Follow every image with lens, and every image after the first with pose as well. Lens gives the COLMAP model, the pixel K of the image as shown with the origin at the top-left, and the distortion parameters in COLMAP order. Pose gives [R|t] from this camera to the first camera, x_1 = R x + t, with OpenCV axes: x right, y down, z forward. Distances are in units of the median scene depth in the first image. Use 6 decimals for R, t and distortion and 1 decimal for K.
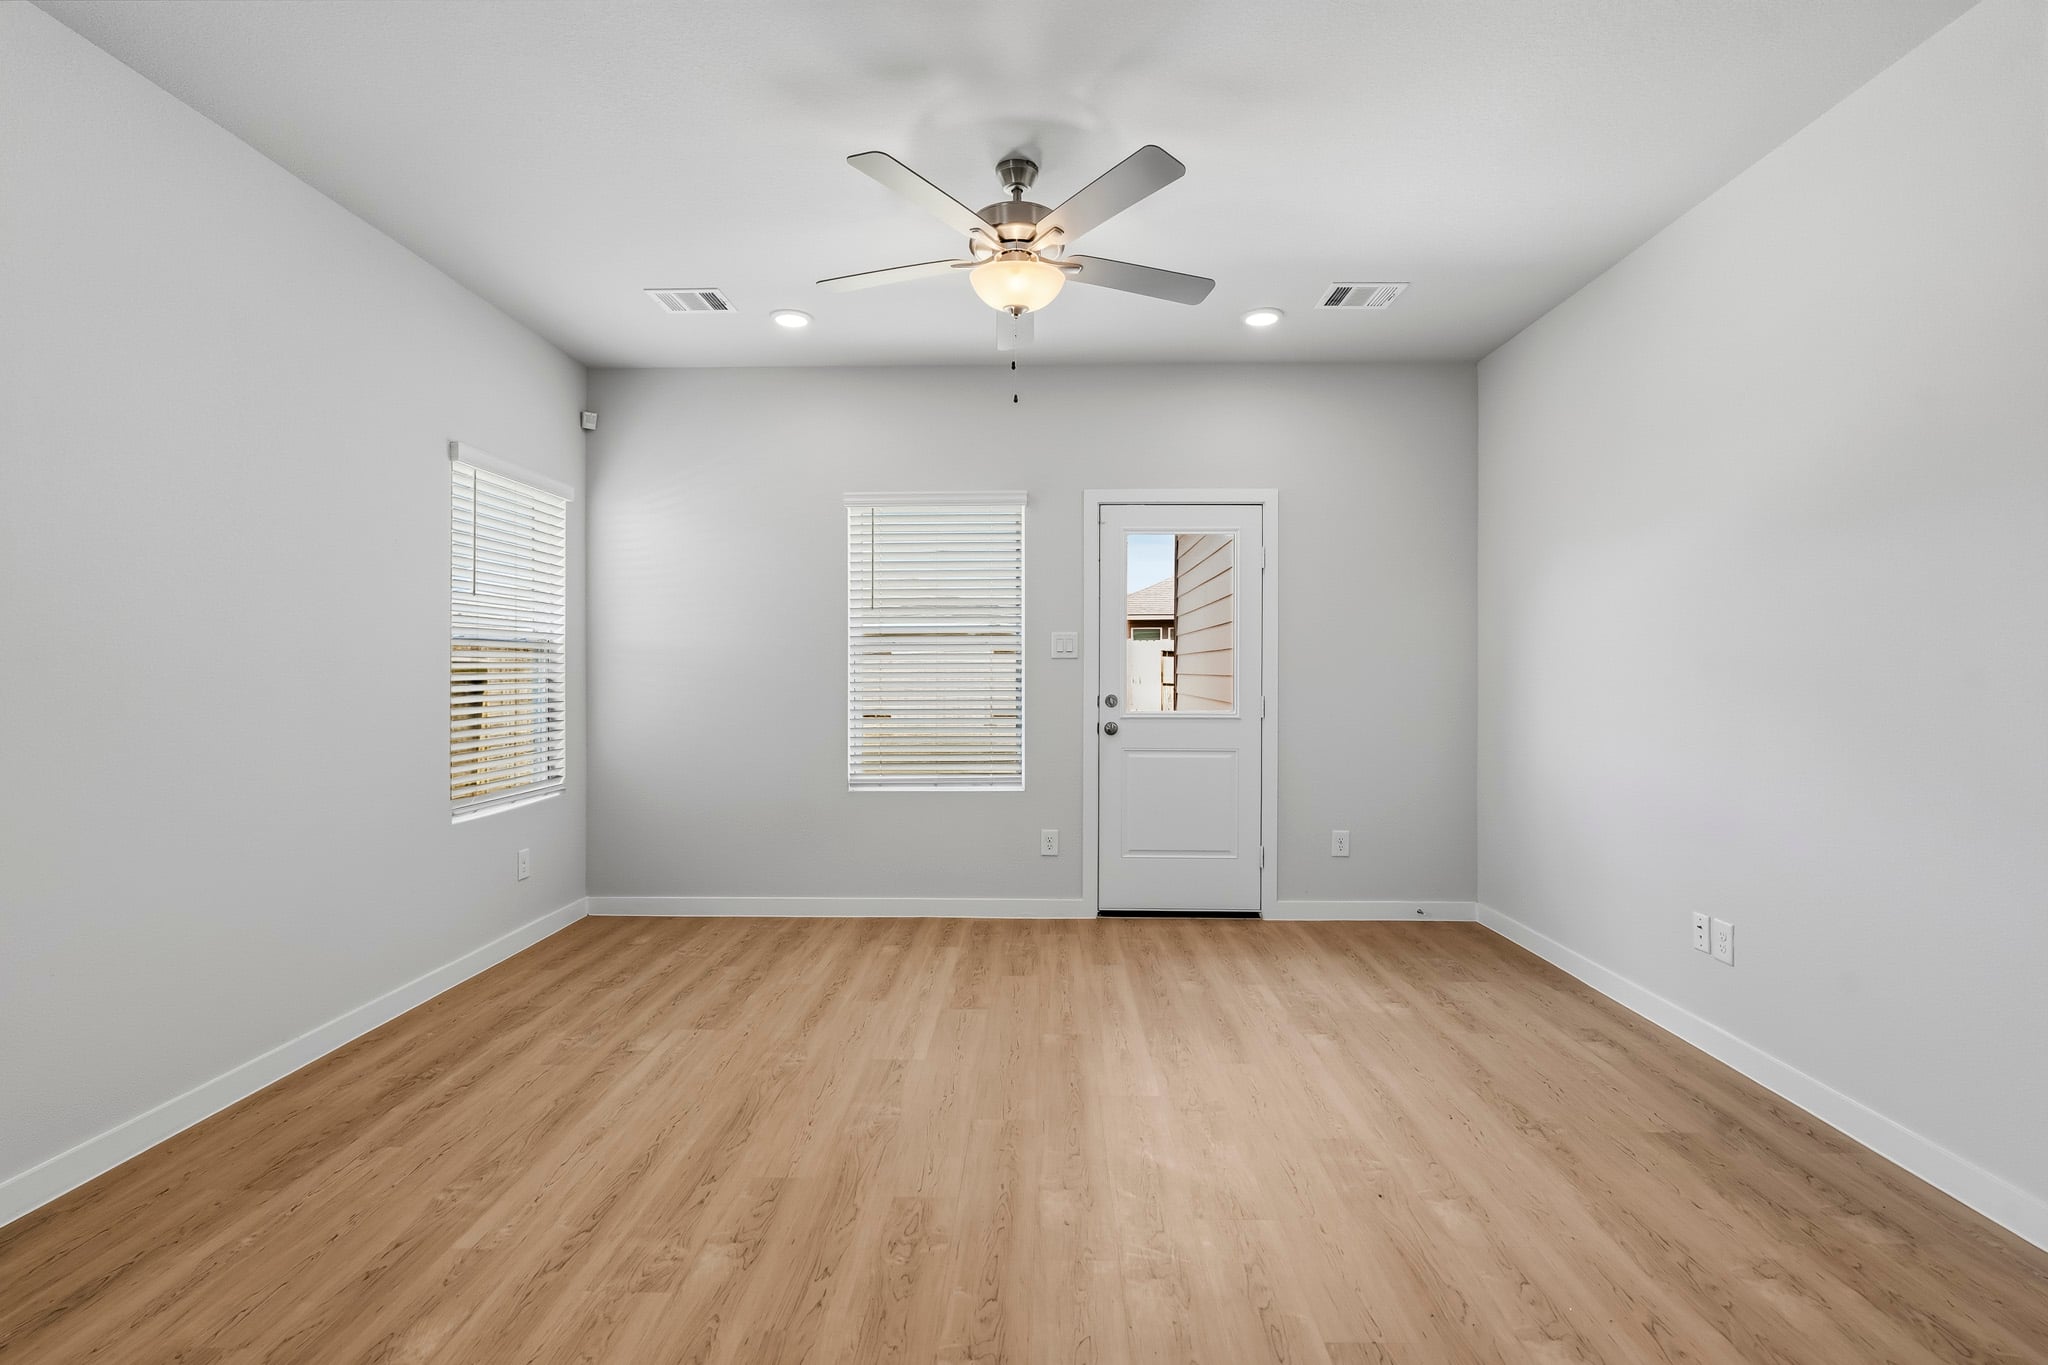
lens RADIAL K [[946.0, 0, 1013.4], [0, 946.0, 677.7], [0, 0, 1]] dist [0.001547, 0.000385]
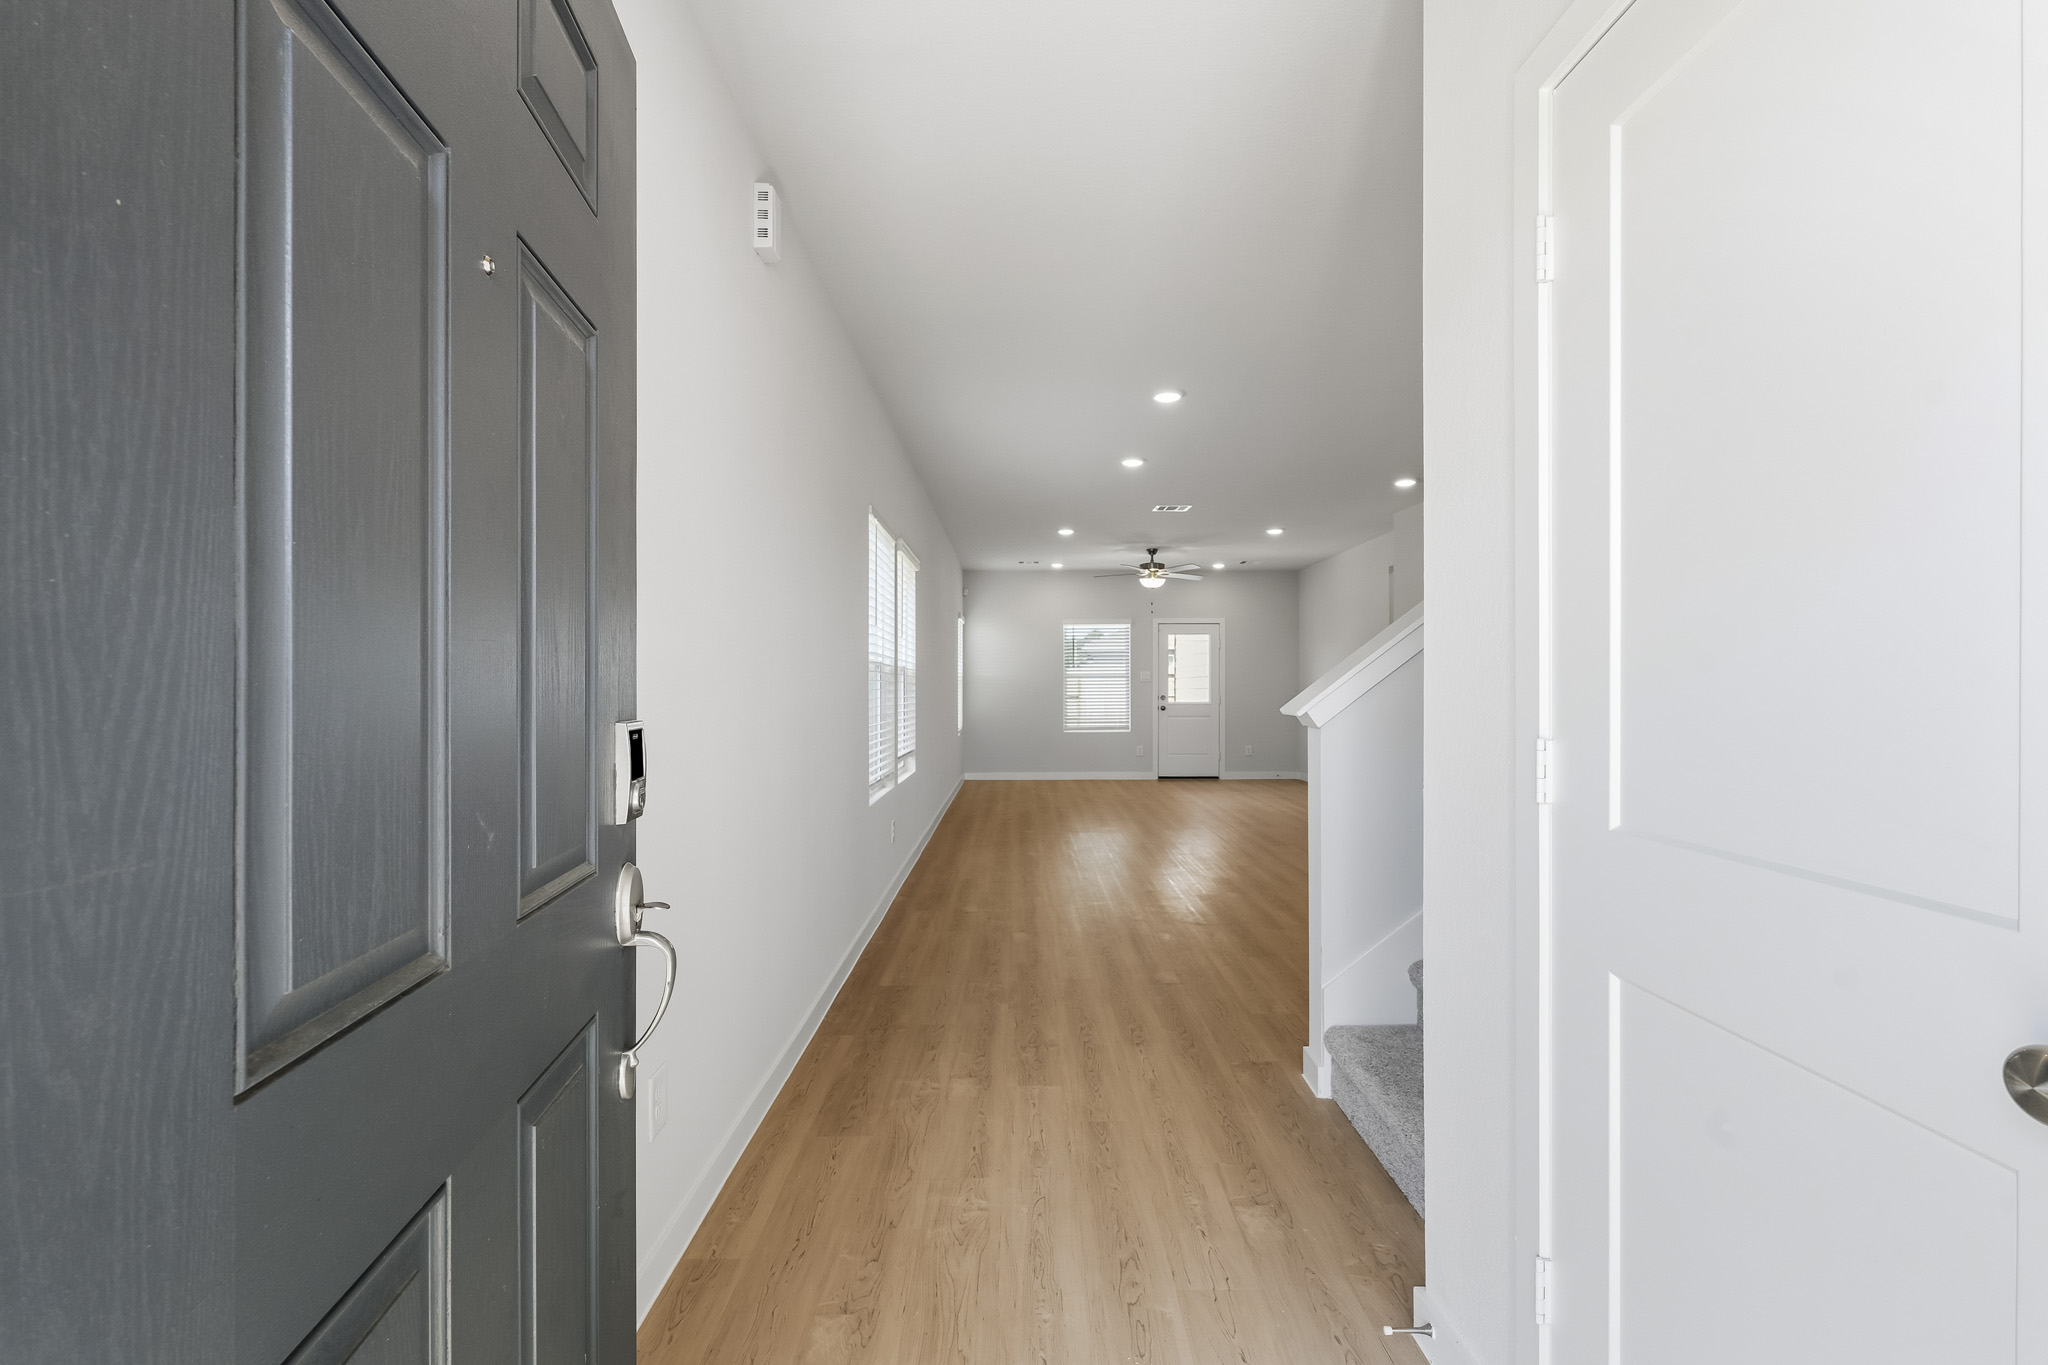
lens RADIAL K [[853.6, 0, 1024.0], [0, 853.6, 682.5], [0, 0, 1]] dist [0.000103, -0.000018]
pose [[0.999062, -0.001075, 0.043285, -0.516912], [0.001610, 0.999923, -0.012340, 0.014521], [-0.043268, 0.012398, 0.998987, -1.824098]]
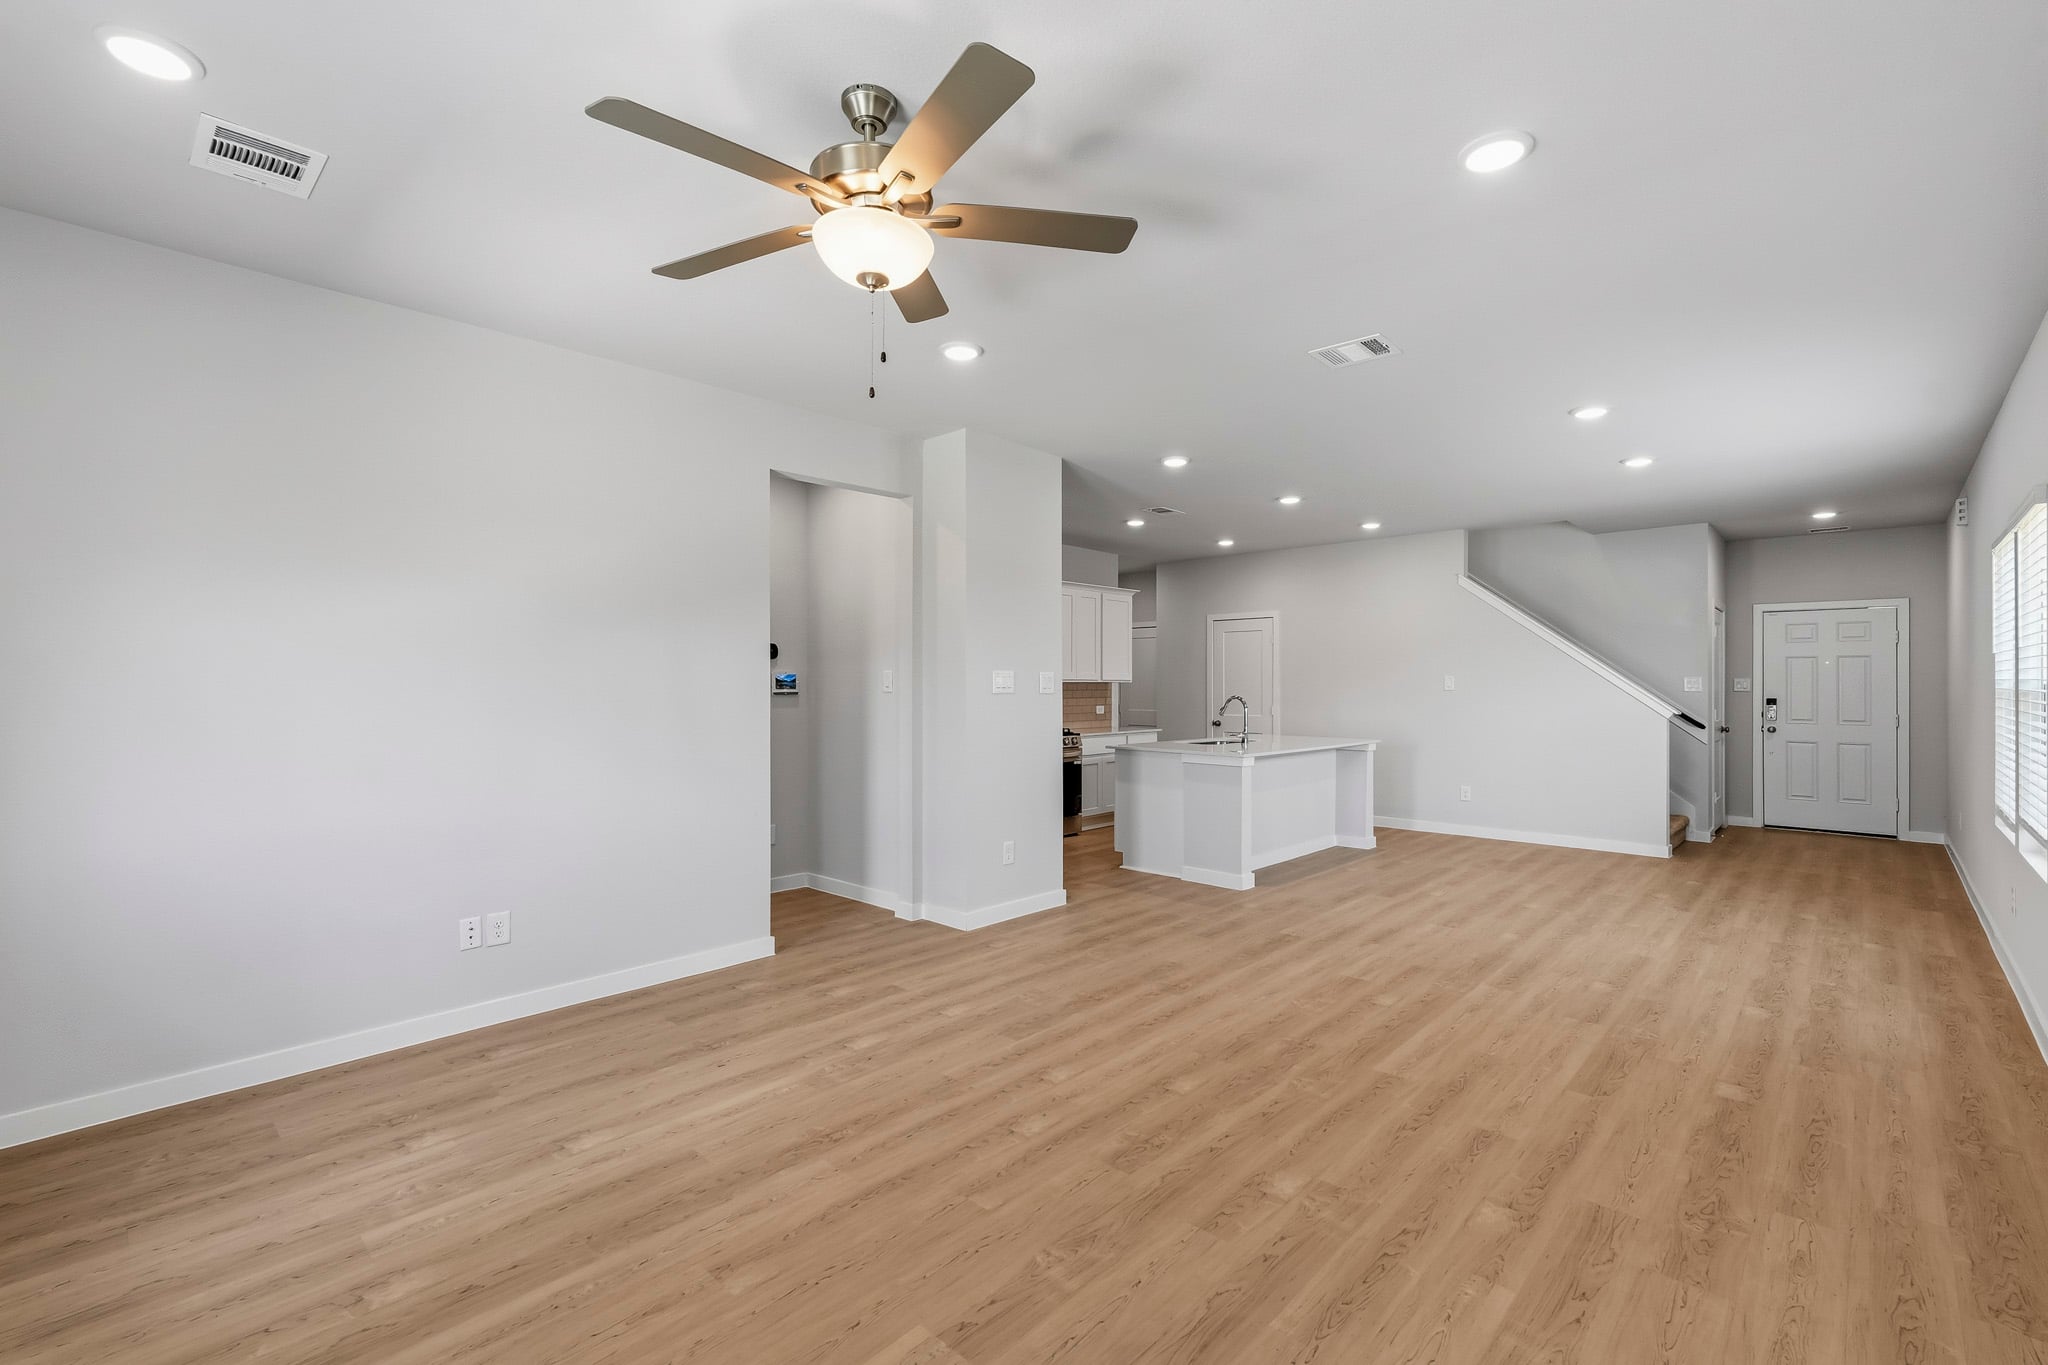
lens RADIAL K [[913.0, 0, 1014.6], [0, 913.0, 682.9], [0, 0, 1]] dist [0.001193, 0.000234]
pose [[-0.748485, -0.001664, 0.663150, -0.474832], [0.004098, 0.999966, 0.007135, -0.047461], [-0.663139, 0.008058, -0.748453, 1.189772]]
